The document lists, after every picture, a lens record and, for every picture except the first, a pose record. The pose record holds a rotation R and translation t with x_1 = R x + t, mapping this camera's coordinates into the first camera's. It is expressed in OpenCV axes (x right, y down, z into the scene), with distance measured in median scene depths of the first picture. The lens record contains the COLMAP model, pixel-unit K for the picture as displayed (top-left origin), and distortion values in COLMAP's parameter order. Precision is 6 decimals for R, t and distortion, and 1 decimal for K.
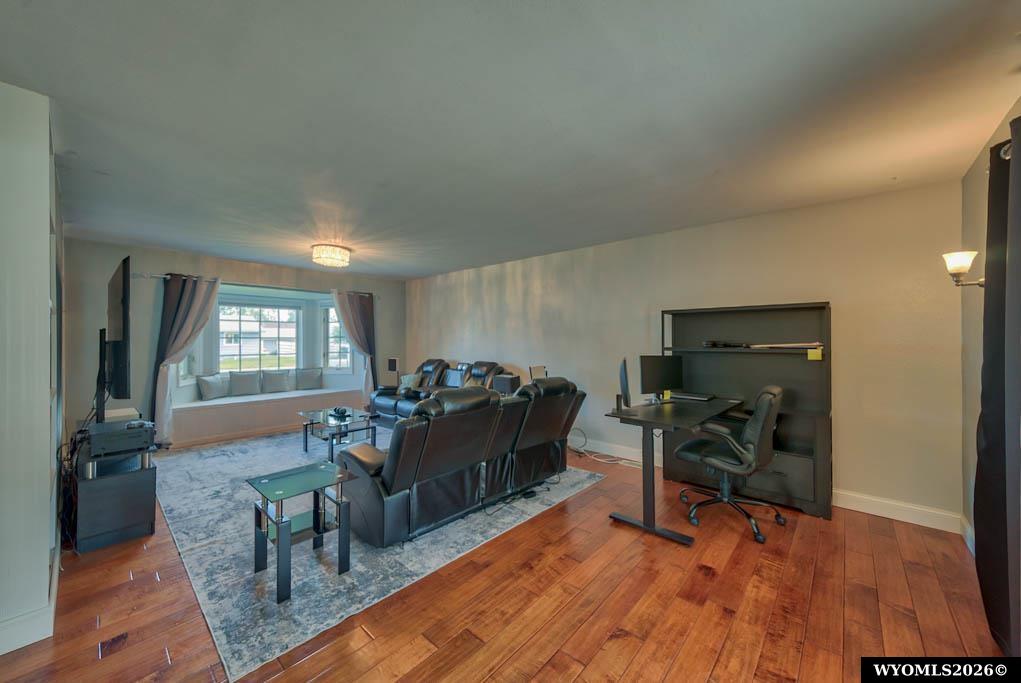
lens RADIAL K [[377.2, 0, 510.5], [0, 377.2, 341.5], [0, 0, 1]] dist [0.001152, 0.000025]
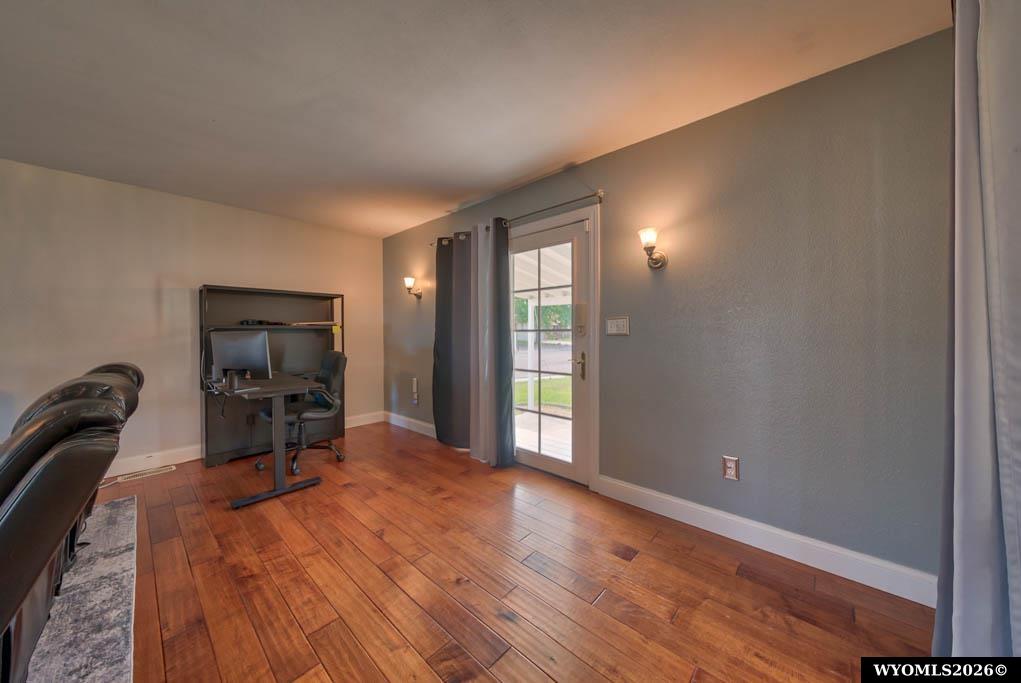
lens RADIAL K [[340.9, 0, 499.4], [0, 340.9, 335.2], [0, 0, 1]] dist [0.000651, -0.000009]
pose [[0.031223, -0.011672, 0.999444, -0.575078], [0.012093, 0.999863, 0.011299, 0.055431], [-0.999439, 0.011733, 0.031360, 0.360008]]
